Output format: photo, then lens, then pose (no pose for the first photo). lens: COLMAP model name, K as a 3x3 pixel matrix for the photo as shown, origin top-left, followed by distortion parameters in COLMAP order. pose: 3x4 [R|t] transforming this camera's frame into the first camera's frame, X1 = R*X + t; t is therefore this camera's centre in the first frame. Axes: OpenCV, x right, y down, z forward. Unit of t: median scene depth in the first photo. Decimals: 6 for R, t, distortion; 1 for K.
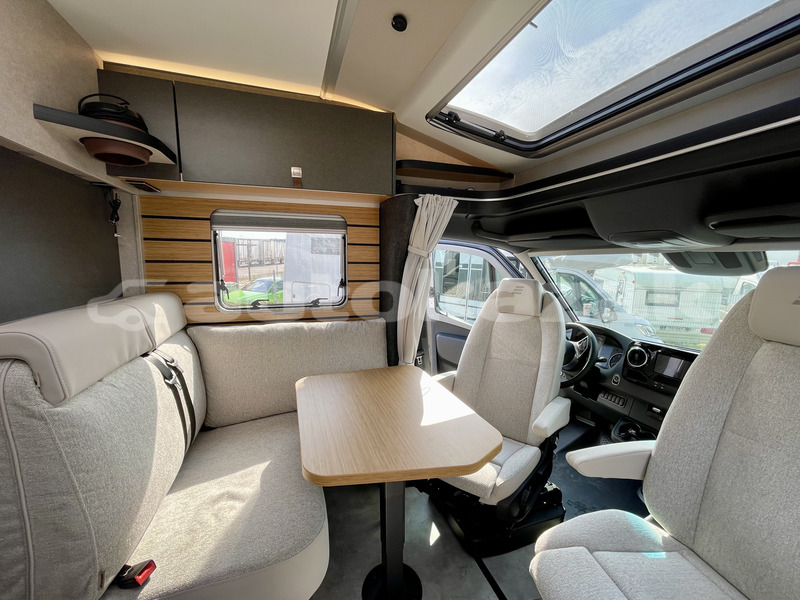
lens RADIAL K [[322.4, 0, 400.0], [0, 322.4, 300.0], [0, 0, 1]] dist [0.002590, 0.000237]
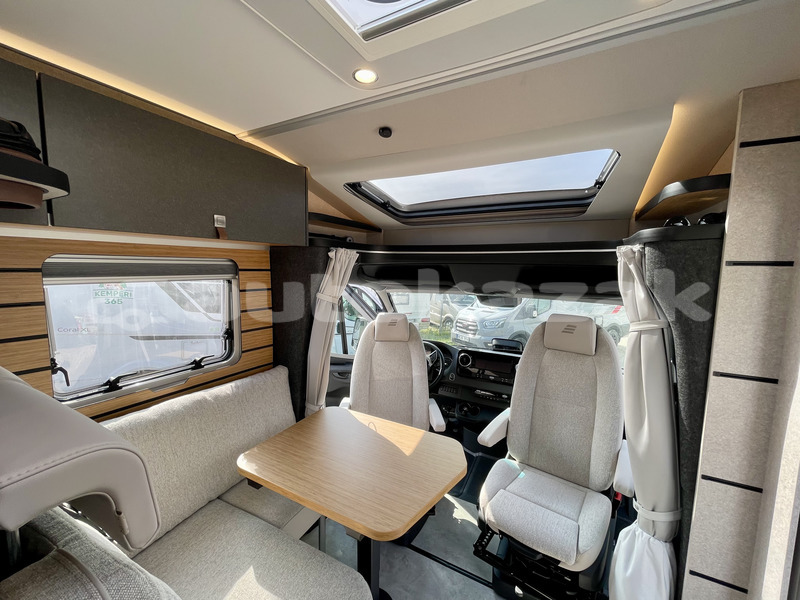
lens RADIAL K [[322.4, 0, 400.0], [0, 322.4, 300.0], [0, 0, 1]] dist [0.002590, 0.000237]
pose [[0.738061, -0.062598, 0.671824, -0.497926], [0.069296, 0.997454, 0.016811, -0.152361], [-0.671166, 0.034147, 0.740520, 0.053505]]
